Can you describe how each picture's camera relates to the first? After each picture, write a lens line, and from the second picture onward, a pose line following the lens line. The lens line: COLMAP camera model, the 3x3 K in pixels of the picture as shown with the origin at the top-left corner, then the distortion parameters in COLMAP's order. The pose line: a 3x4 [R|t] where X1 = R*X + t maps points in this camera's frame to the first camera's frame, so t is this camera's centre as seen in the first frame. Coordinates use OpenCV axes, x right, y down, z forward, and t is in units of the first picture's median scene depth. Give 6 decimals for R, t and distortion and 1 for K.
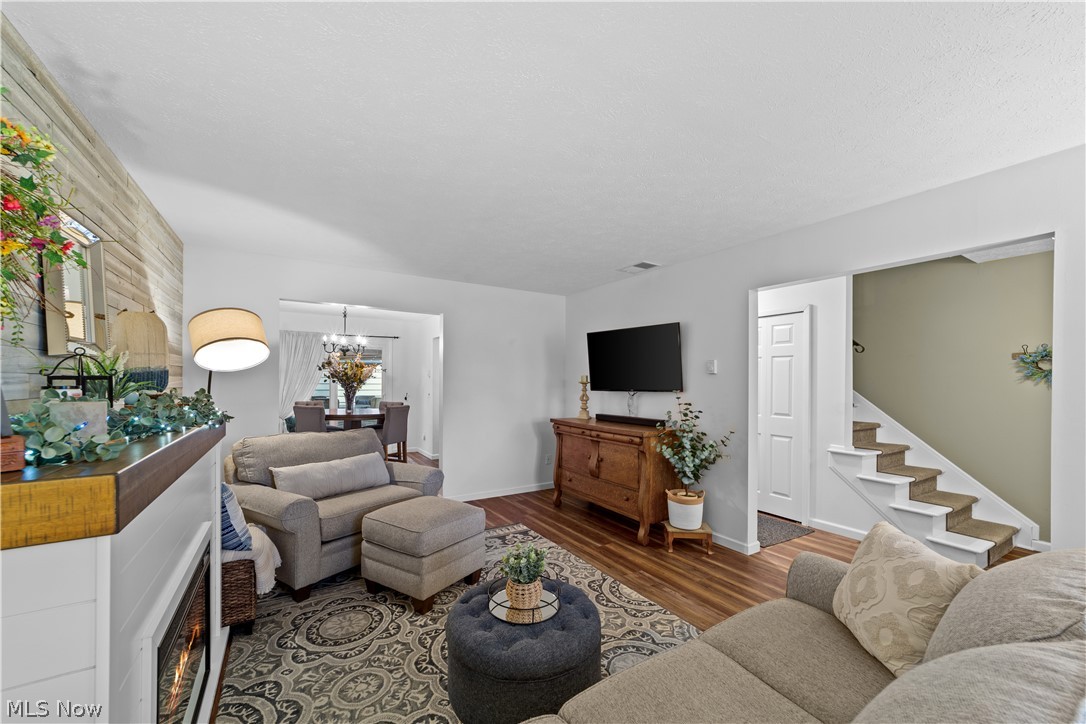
lens RADIAL K [[417.7, 0, 544.1], [0, 417.7, 384.6], [0, 0, 1]] dist [-0.018628, 0.007941]
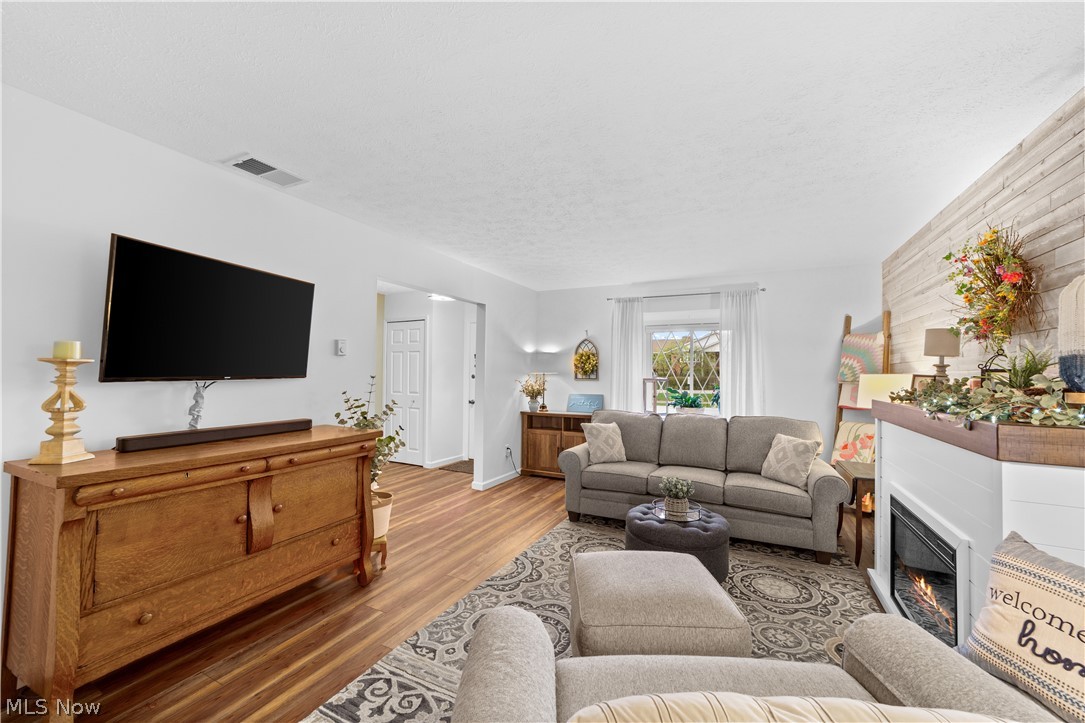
lens RADIAL K [[417.3, 0, 541.3], [0, 417.3, 358.3], [0, 0, 1]] dist [-0.018628, 0.007941]
pose [[-0.512657, 0.015178, 0.858459, -0.530755], [-0.009793, 0.999675, -0.023523, -0.003476], [-0.858538, -0.020466, -0.512342, 1.052642]]
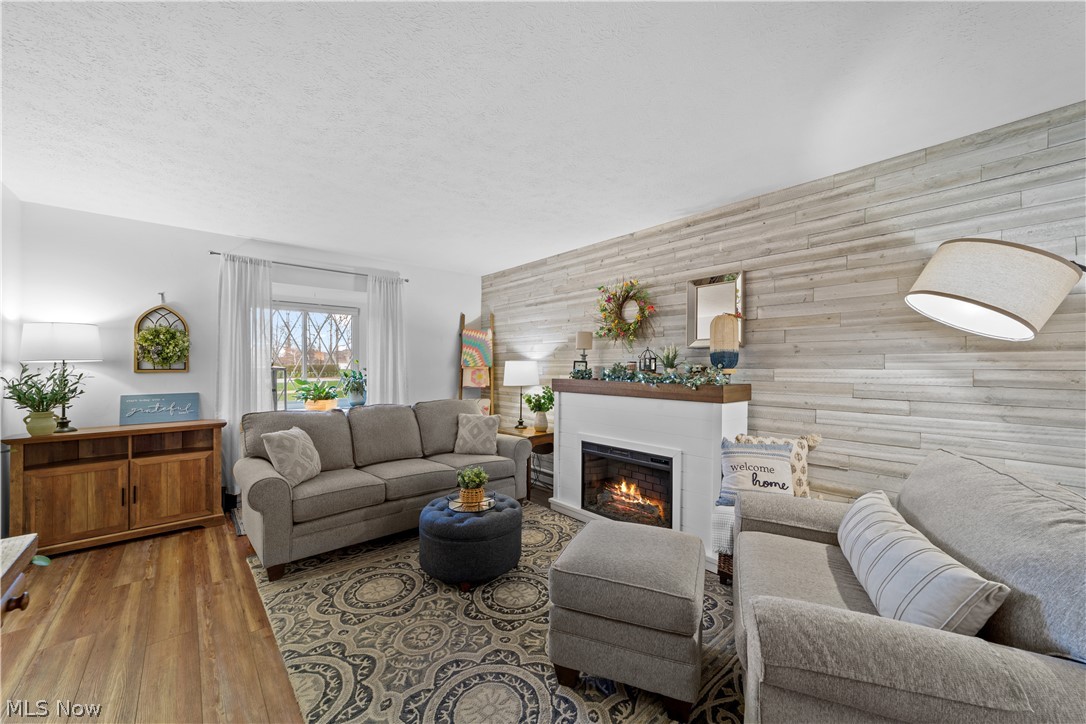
lens RADIAL K [[417.7, 0, 533.2], [0, 417.7, 356.6], [0, 0, 1]] dist [-0.018628, 0.007941]
pose [[-0.990481, -0.013839, -0.136951, -0.024804], [-0.012653, 0.999875, -0.009526, 0.001952], [0.137066, -0.007702, -0.990532, 1.194767]]
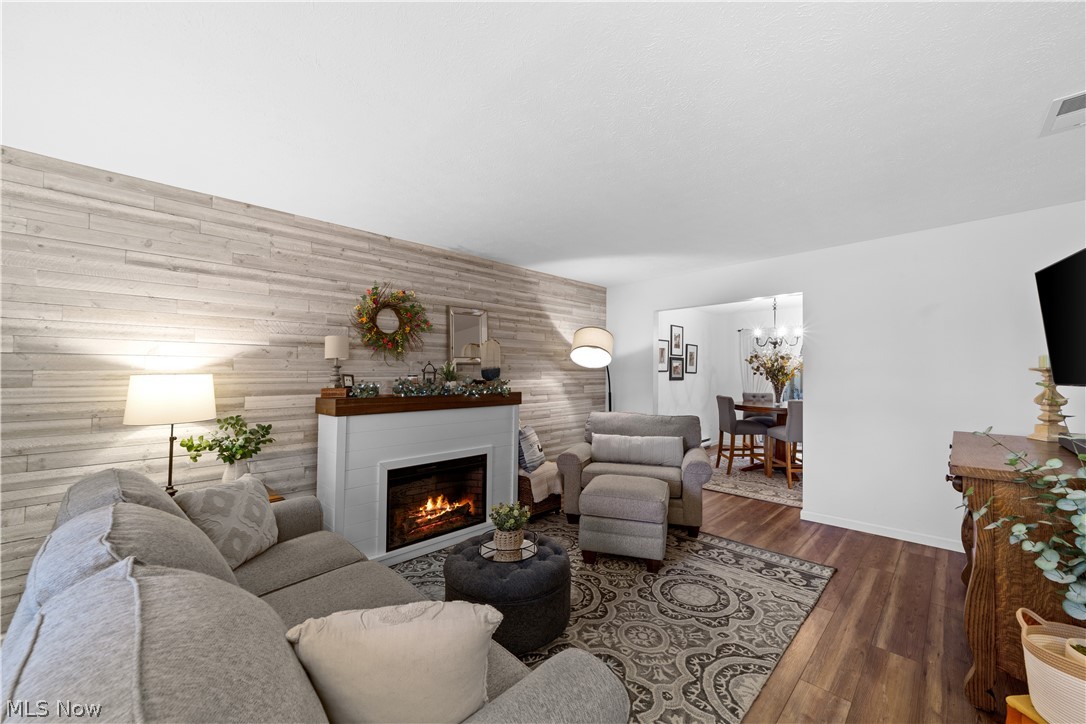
lens RADIAL K [[417.7, 0, 549.0], [0, 417.7, 367.3], [0, 0, 1]] dist [-0.018628, 0.007941]
pose [[0.223600, -0.036949, -0.973980, 0.565120], [0.002698, 0.999301, -0.037290, 0.017914], [0.974677, 0.005710, 0.223544, 0.394934]]
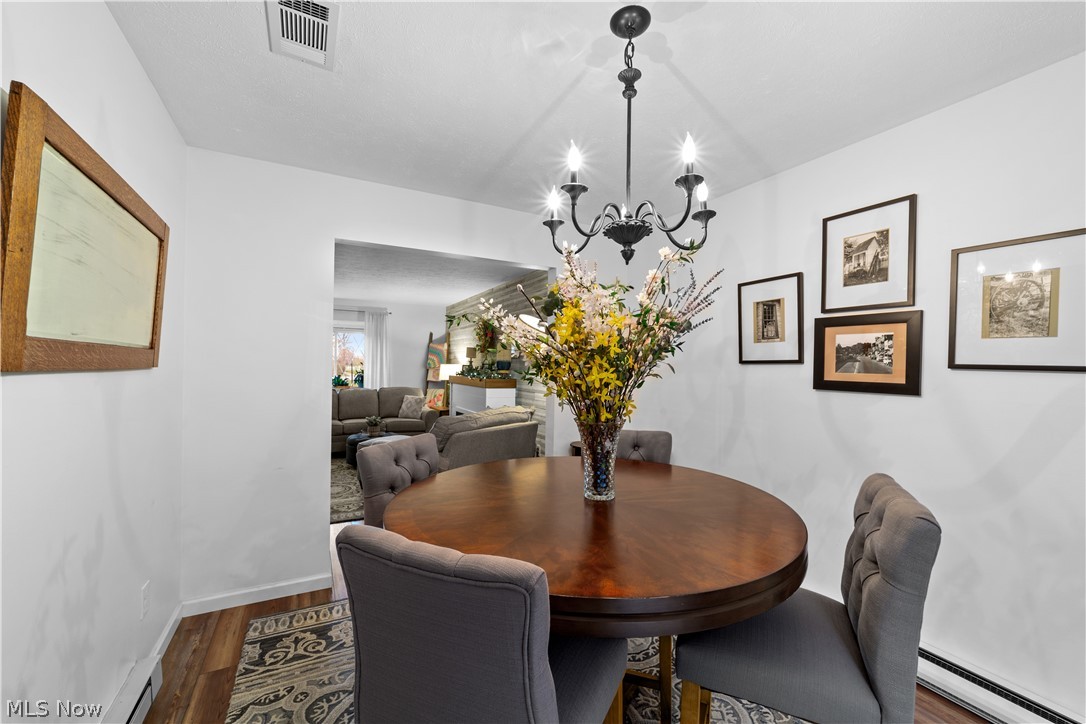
lens RADIAL K [[417.7, 0, 537.6], [0, 417.7, 364.7], [0, 0, 1]] dist [-0.018628, 0.007941]
pose [[-0.997701, -0.025125, 0.062944, -0.681688], [-0.024697, 0.999666, 0.007565, -0.020444], [-0.063113, 0.005993, -0.997988, 1.891405]]
